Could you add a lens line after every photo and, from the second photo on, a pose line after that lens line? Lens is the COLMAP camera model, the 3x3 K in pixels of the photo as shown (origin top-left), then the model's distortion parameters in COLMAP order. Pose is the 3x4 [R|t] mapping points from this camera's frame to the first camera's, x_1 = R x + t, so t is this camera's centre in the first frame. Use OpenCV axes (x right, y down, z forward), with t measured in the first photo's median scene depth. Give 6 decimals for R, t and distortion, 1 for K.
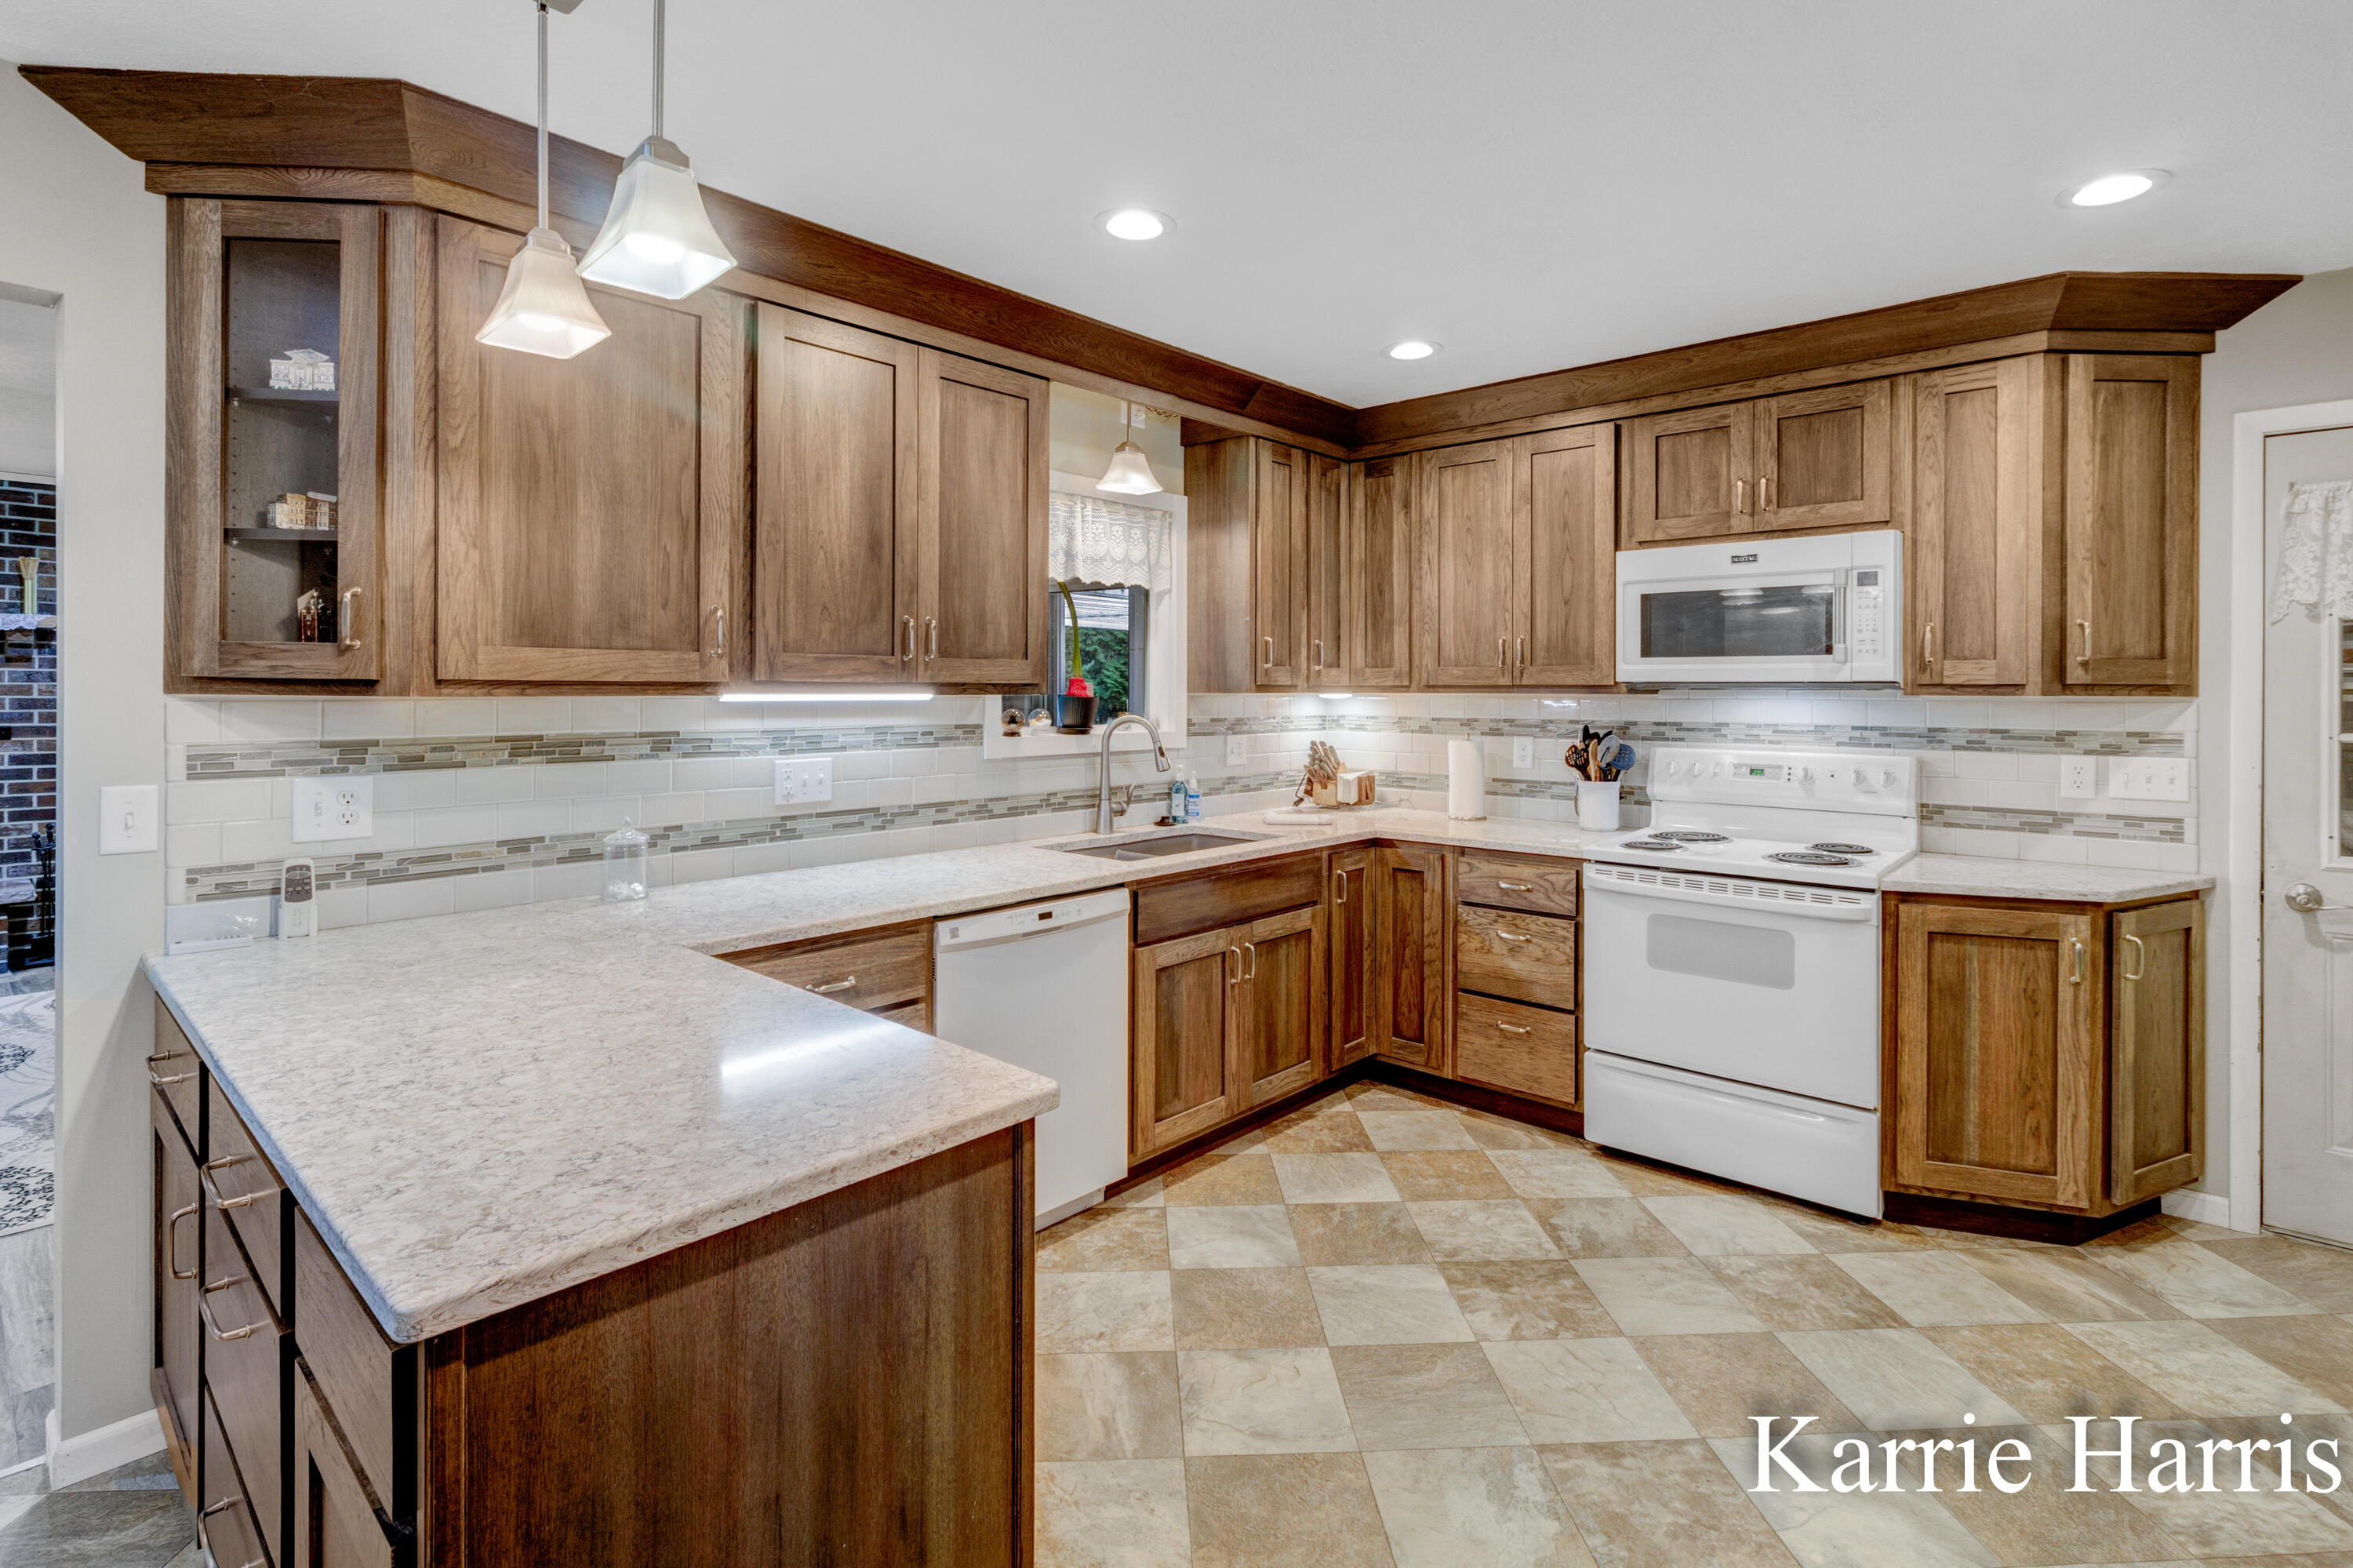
lens RADIAL K [[1096.8, 0, 1172.8], [0, 1096.8, 687.2], [0, 0, 1]] dist [-0.001351, 0.000171]
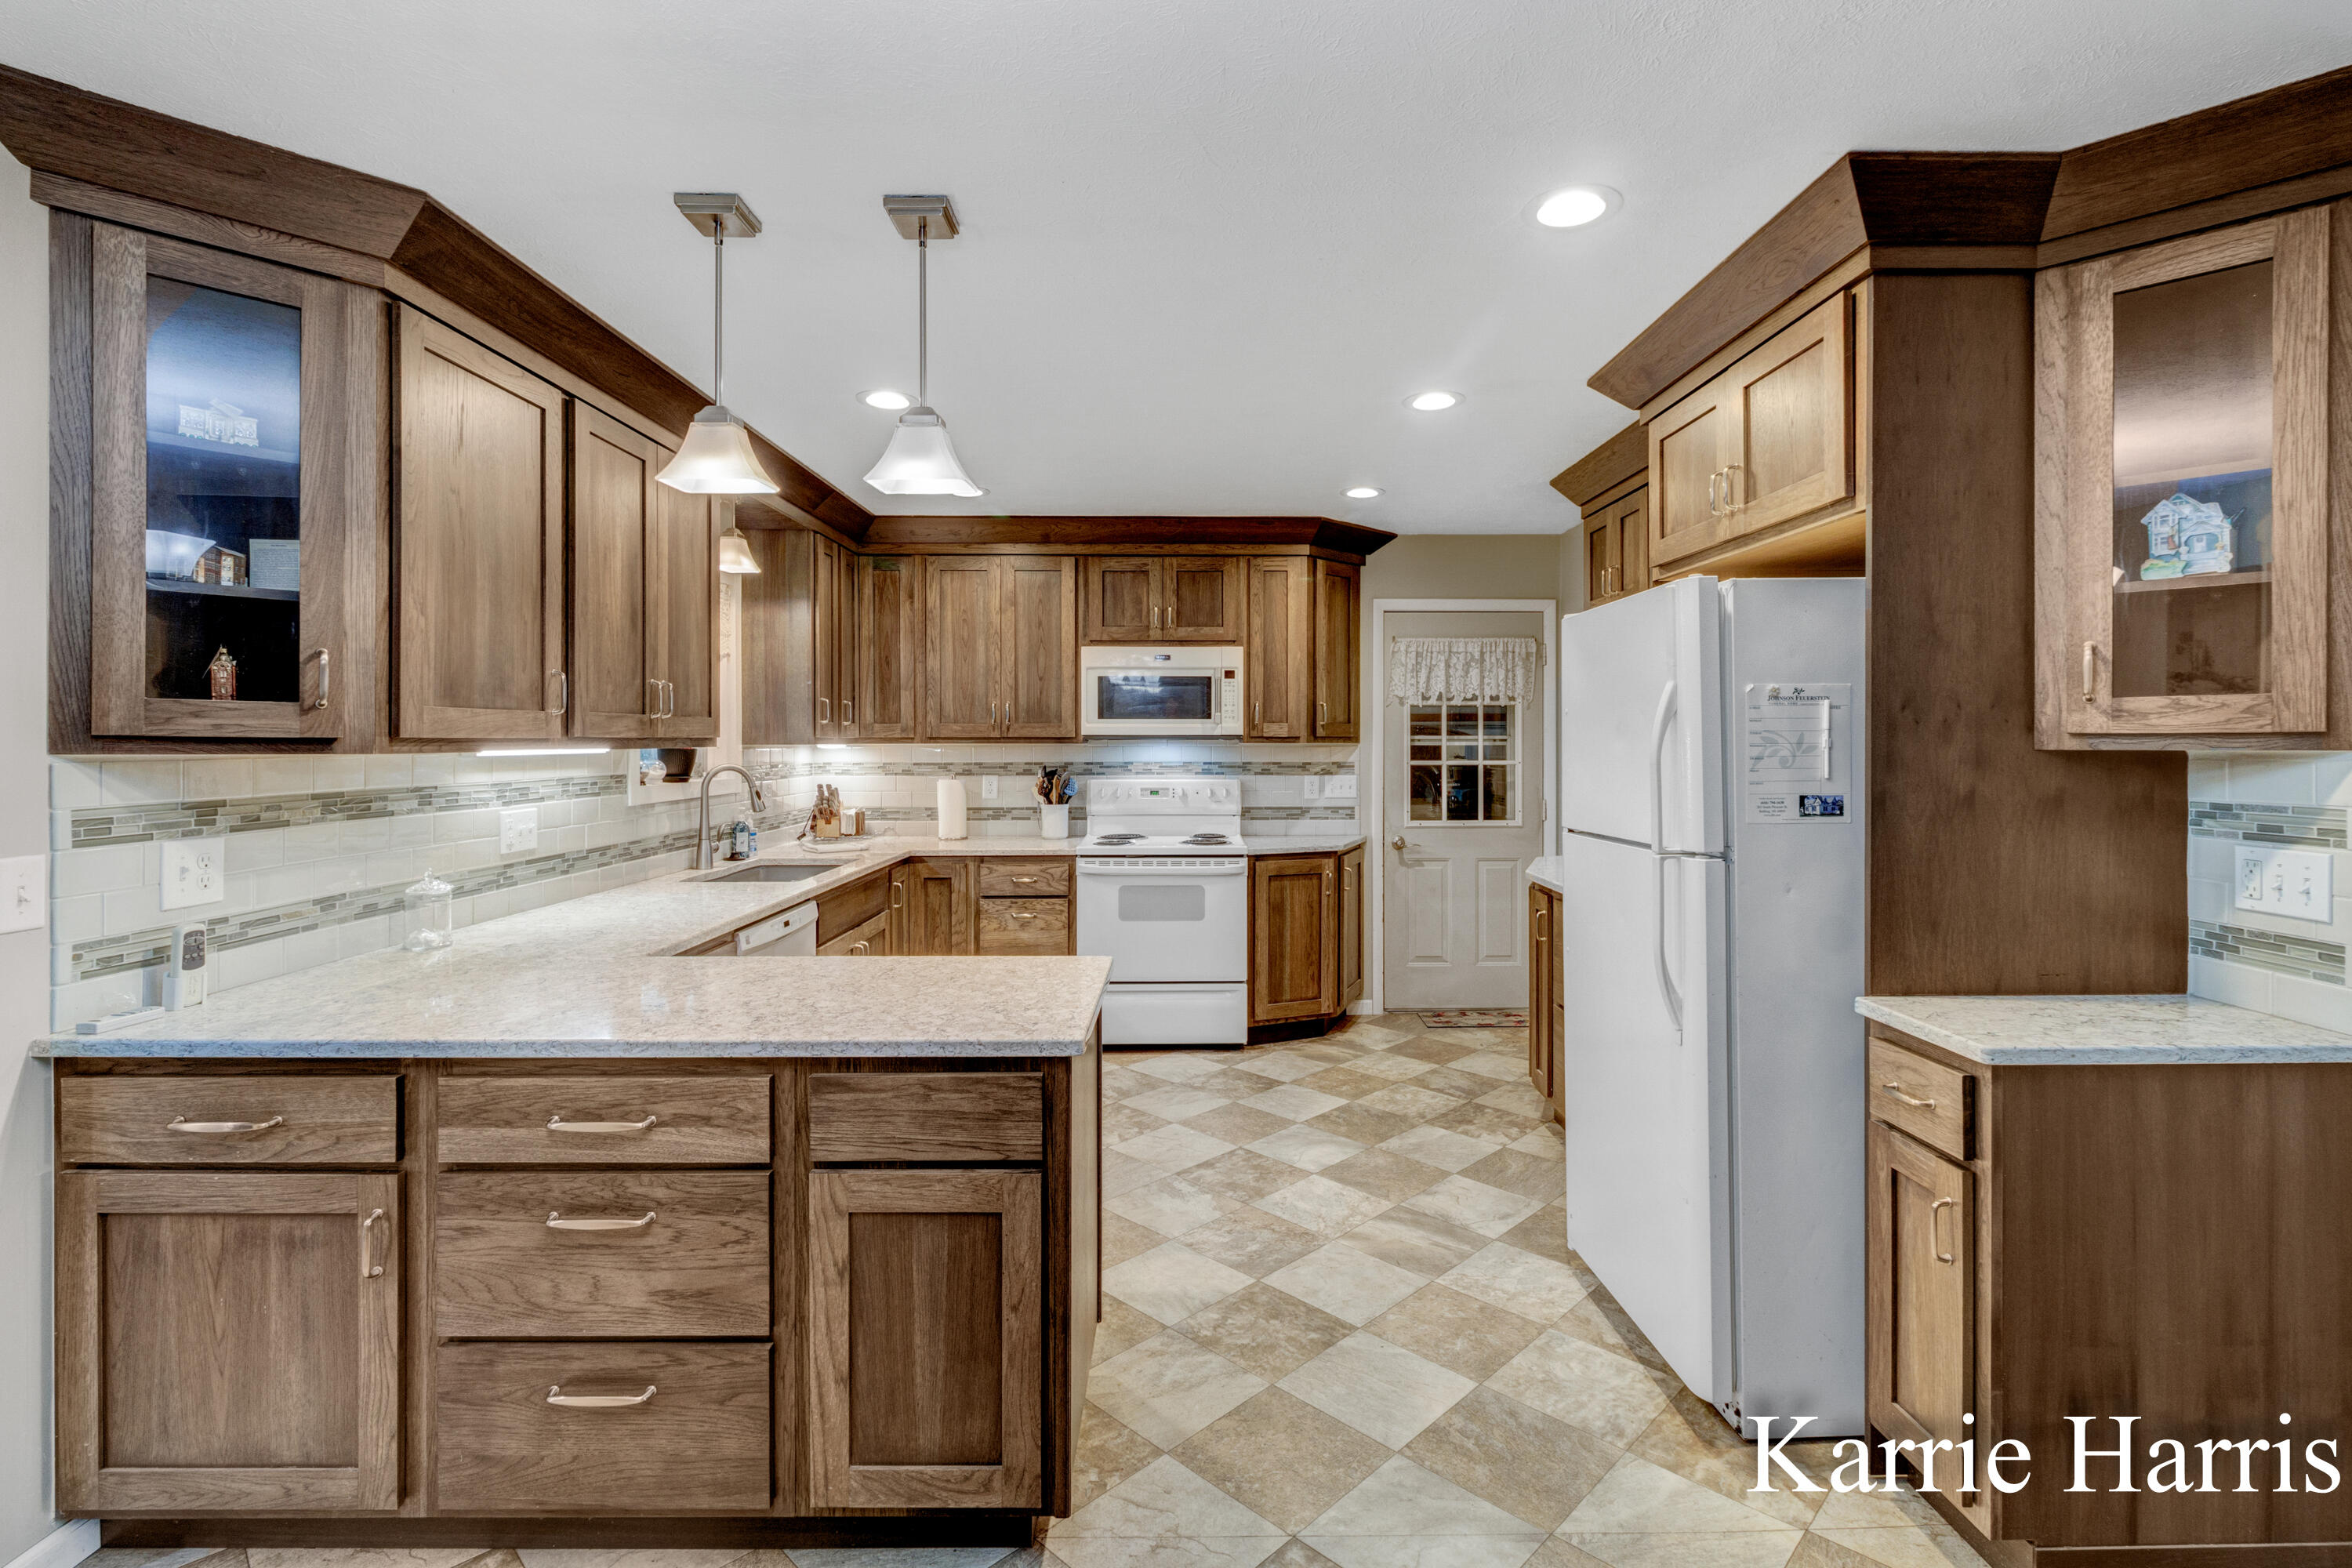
lens RADIAL K [[1075.6, 0, 1172.2], [0, 1075.6, 738.1], [0, 0, 1]] dist [-0.001617, -0.000052]
pose [[0.749706, -0.003031, 0.661764, -0.546689], [0.001354, 0.999994, 0.003045, -0.006000], [-0.661770, -0.001387, 0.749706, -0.193277]]
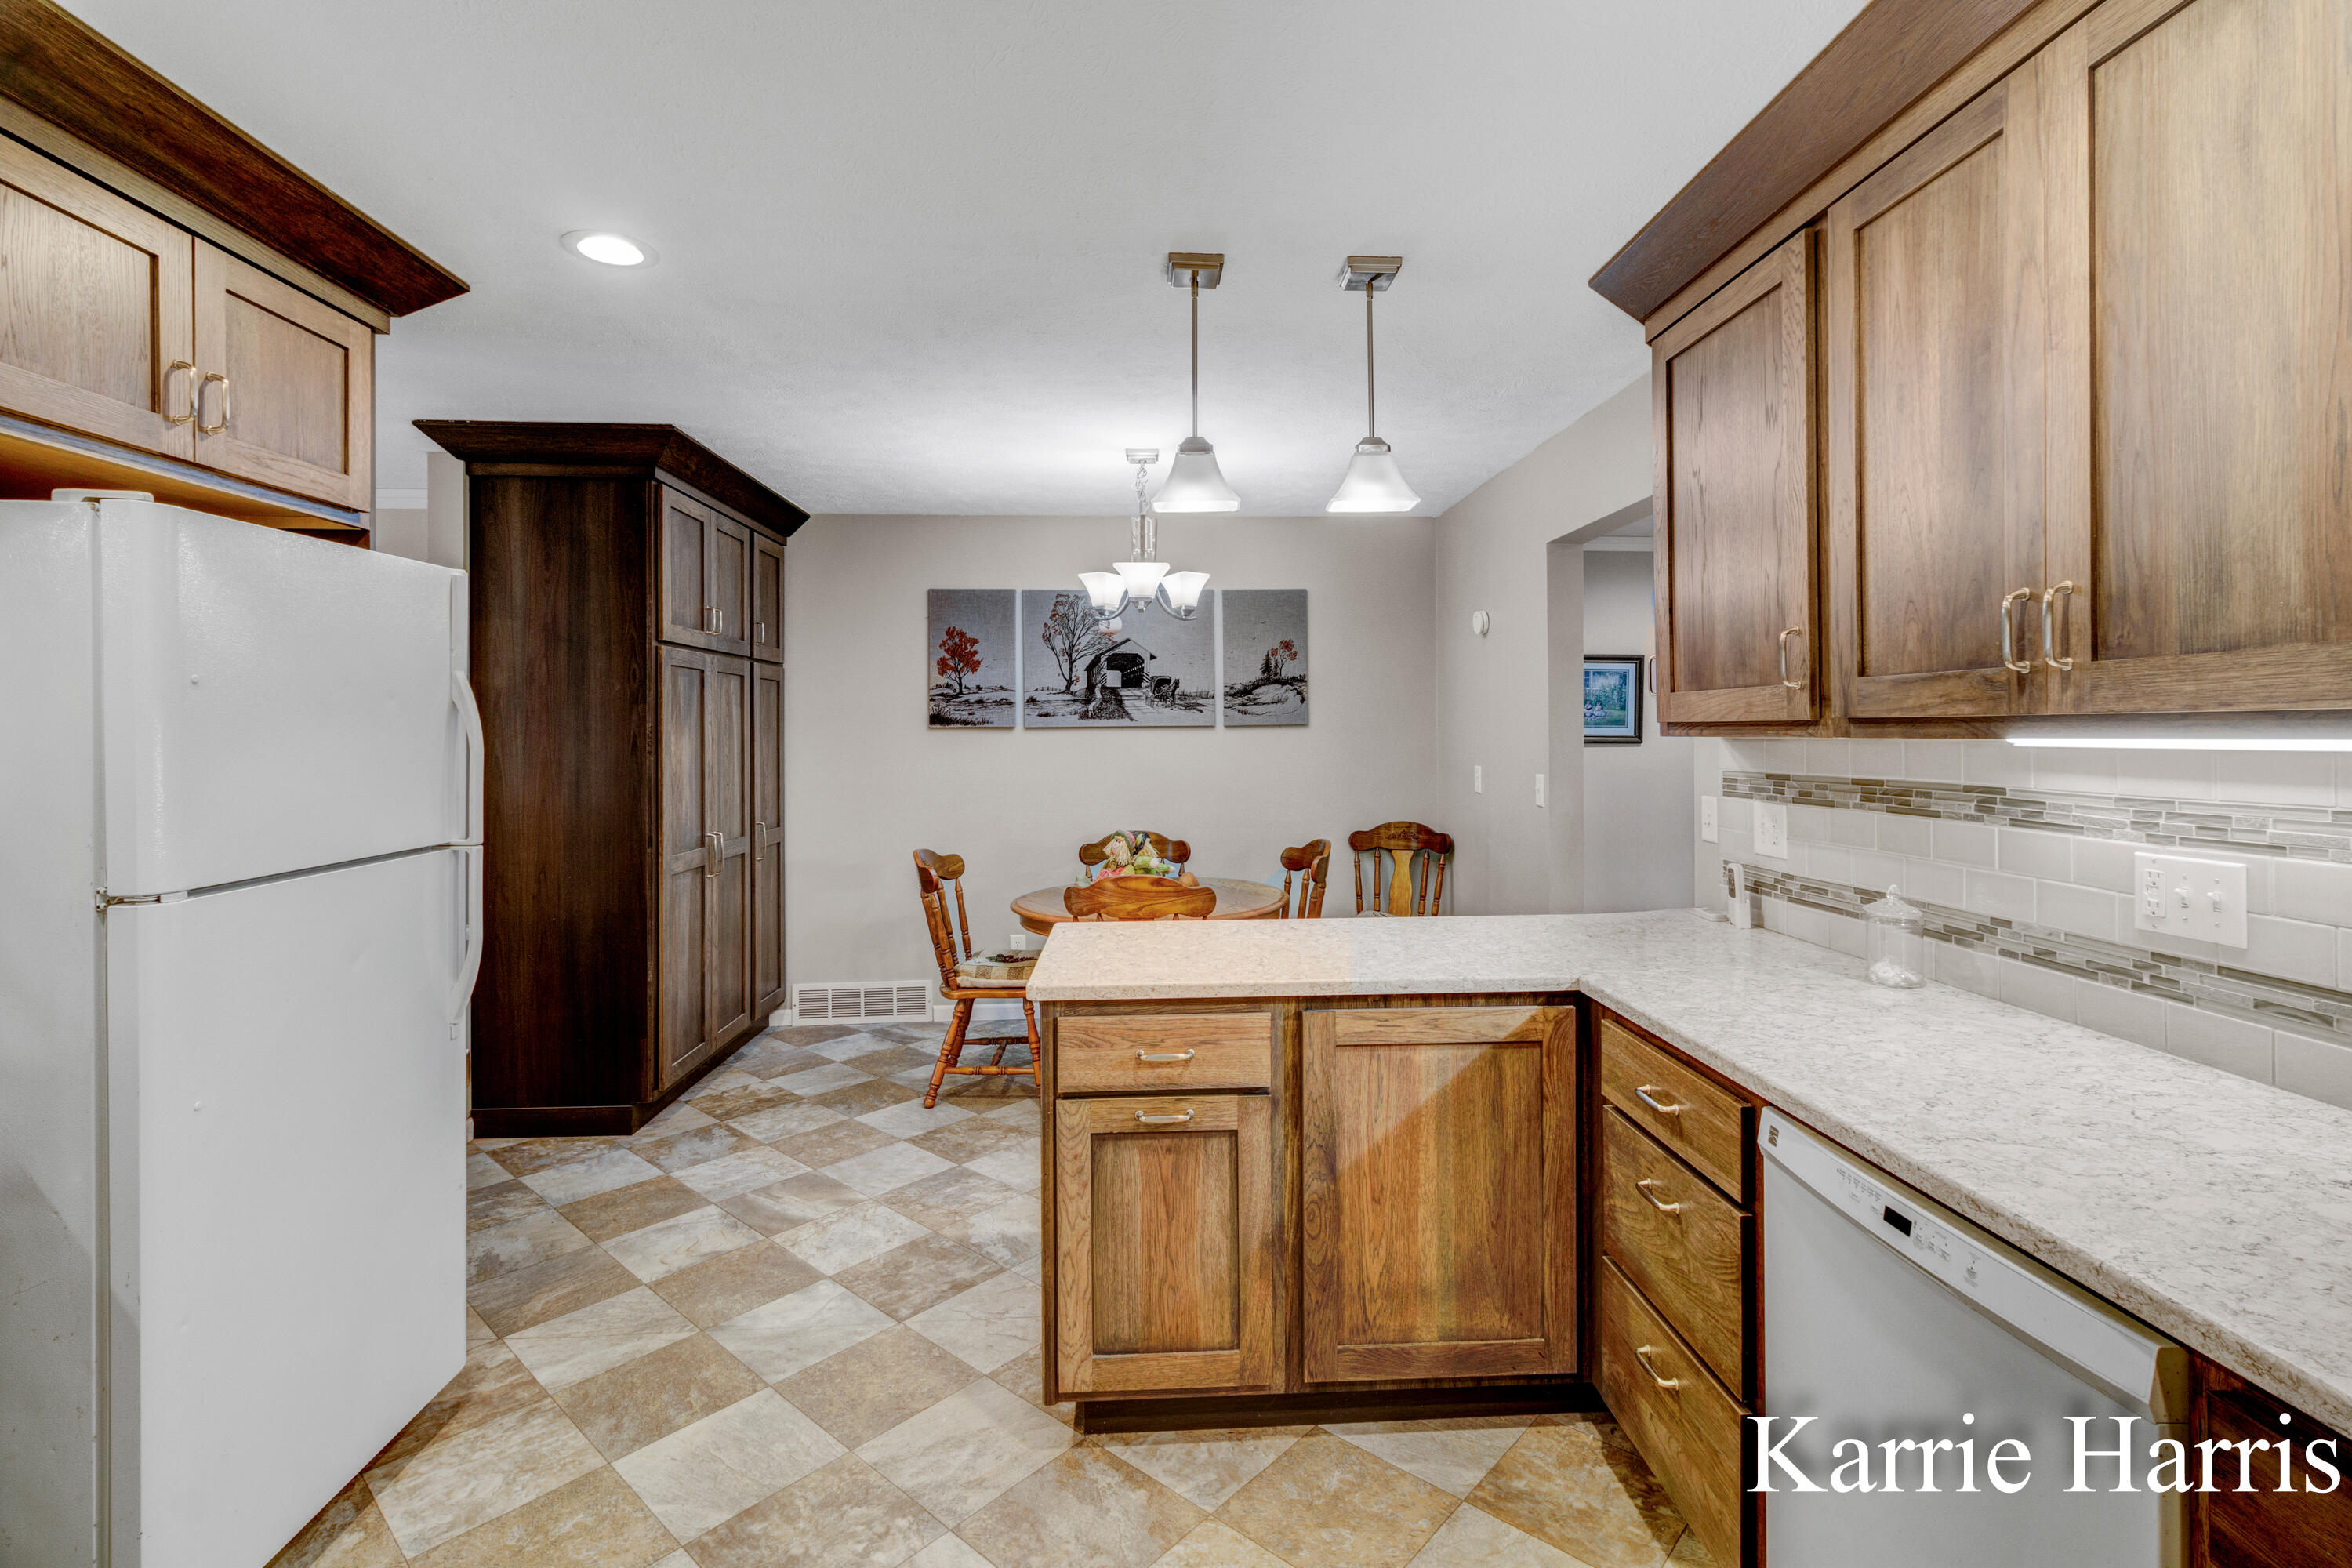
lens RADIAL K [[1131.9, 0, 1174.5], [0, 1131.9, 730.5], [0, 0, 1]] dist [0.037148, 0.000067]
pose [[-0.717202, 0.000451, -0.696866, 0.415376], [0.005155, 0.999976, -0.004657, 0.003563], [0.696847, -0.006932, -0.717187, 1.057493]]
